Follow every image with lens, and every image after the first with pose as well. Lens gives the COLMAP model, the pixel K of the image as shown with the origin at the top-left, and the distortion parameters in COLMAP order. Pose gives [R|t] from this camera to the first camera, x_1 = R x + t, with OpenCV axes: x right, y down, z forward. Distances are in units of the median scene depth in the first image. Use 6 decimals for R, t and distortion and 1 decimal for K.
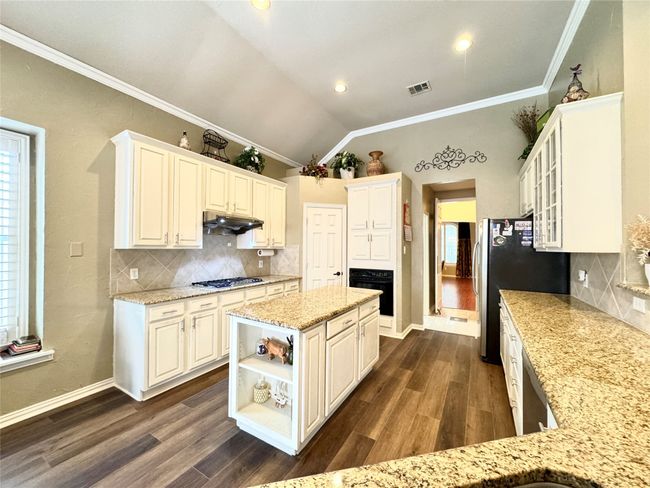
lens RADIAL K [[258.7, 0, 325.0], [0, 258.7, 244.0], [0, 0, 1]] dist [-0.001759, -0.000313]
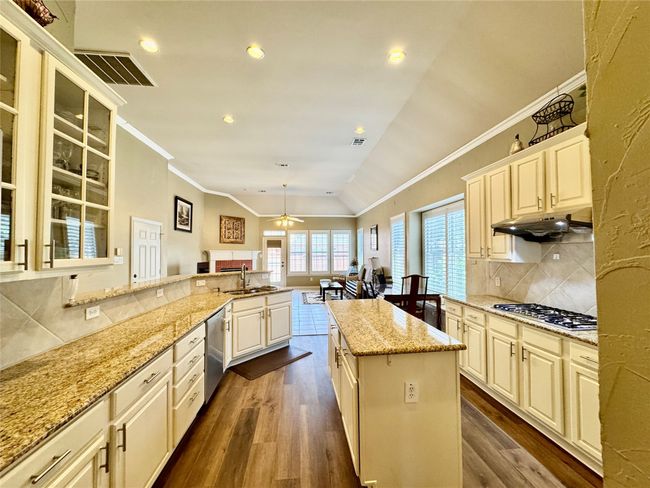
lens RADIAL K [[258.7, 0, 325.0], [0, 258.7, 244.0], [0, 0, 1]] dist [-0.001759, -0.000313]
pose [[-0.800442, -0.019838, -0.599081, 0.542953], [0.007012, 0.999074, -0.042453, -0.011241], [0.599369, -0.038182, -0.799562, 1.294806]]
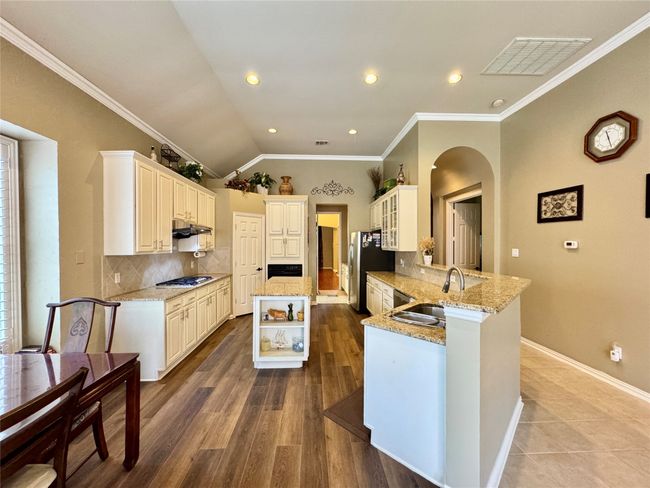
lens RADIAL K [[258.7, 0, 325.0], [0, 258.7, 244.0], [0, 0, 1]] dist [-0.001759, -0.000313]
pose [[0.833988, -0.005209, 0.551759, -0.532804], [-0.002427, 0.999911, 0.013109, -0.036445], [-0.551778, -0.012272, 0.833901, -0.322685]]
